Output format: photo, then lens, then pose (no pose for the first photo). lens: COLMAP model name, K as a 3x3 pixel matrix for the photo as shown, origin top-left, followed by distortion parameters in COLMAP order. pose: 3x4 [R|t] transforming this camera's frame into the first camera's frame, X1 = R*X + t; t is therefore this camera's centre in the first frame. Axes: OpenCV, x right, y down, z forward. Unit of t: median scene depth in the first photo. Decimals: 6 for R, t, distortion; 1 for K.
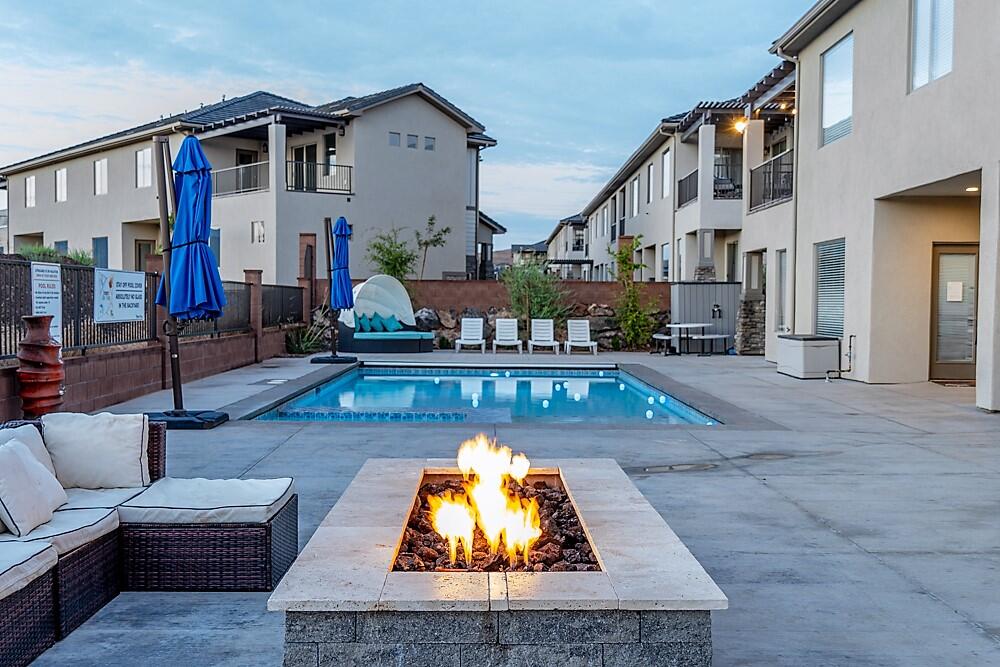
lens RADIAL K [[1071.3, 0, 500.0], [0, 1071.3, 333.5], [0, 0, 1]] dist [0.007811, 0.000903]
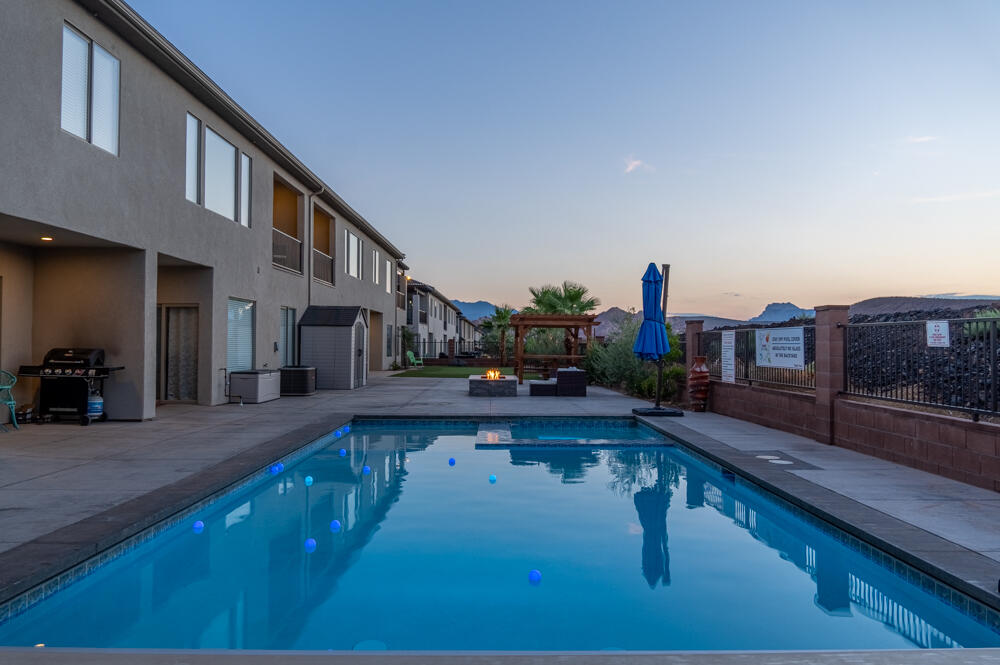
lens RADIAL K [[737.2, 0, 500.0], [0, 737.2, 332.5], [0, 0, 1]] dist [0.005834, -0.040534]
pose [[-0.999941, -0.009997, 0.004152, -0.009280], [-0.009936, 0.999848, 0.014329, -0.028829], [-0.004294, 0.014287, -0.999889, 0.866865]]
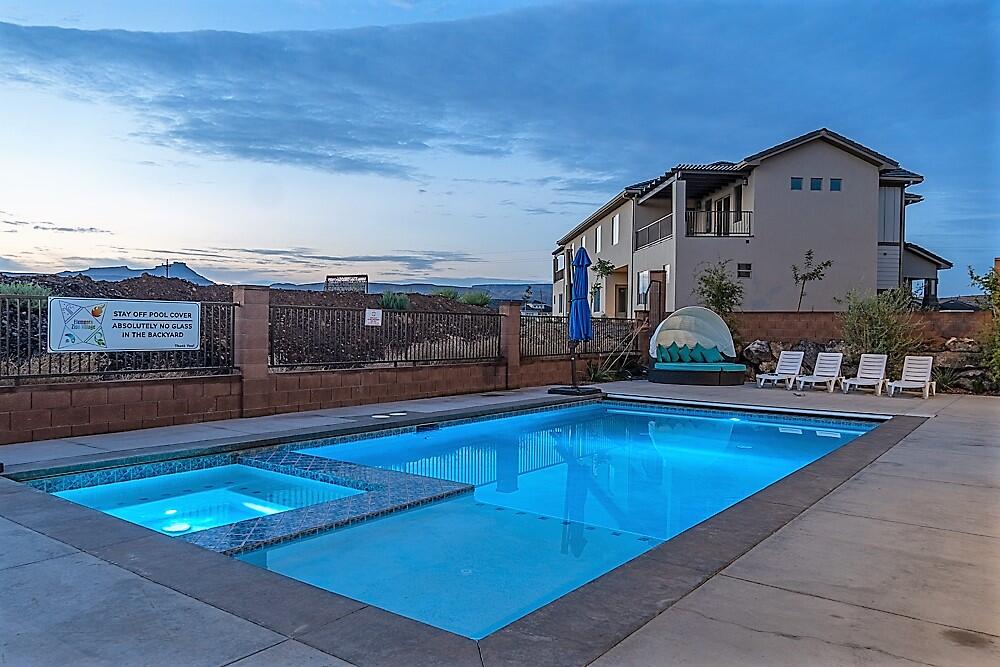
lens RADIAL K [[737.2, 0, 500.0], [0, 737.2, 333.5], [0, 0, 1]] dist [0.005834, -0.040534]
pose [[0.794982, 0.008465, -0.606573, 0.154595], [-0.025099, 0.999505, -0.018946, -0.010513], [0.606113, 0.030286, 0.794802, 0.303817]]
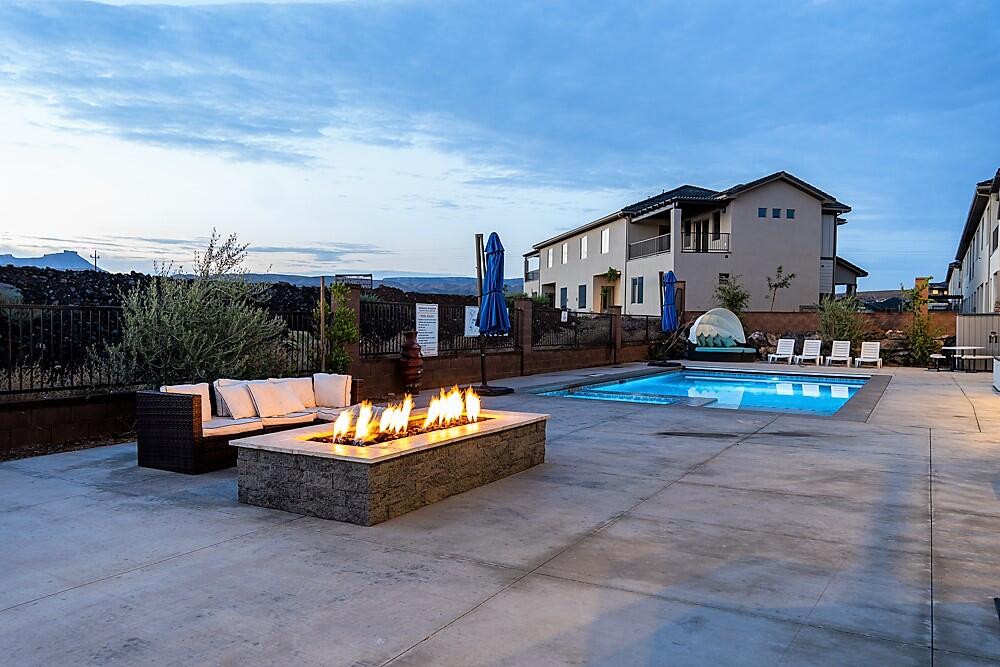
lens RADIAL K [[737.2, 0, 500.0], [0, 737.2, 333.5], [0, 0, 1]] dist [0.005834, -0.040534]
pose [[0.862607, 0.014514, -0.505667, 0.130028], [-0.024388, 0.999619, -0.012911, -0.000006], [0.505287, 0.023469, 0.862632, -0.020886]]
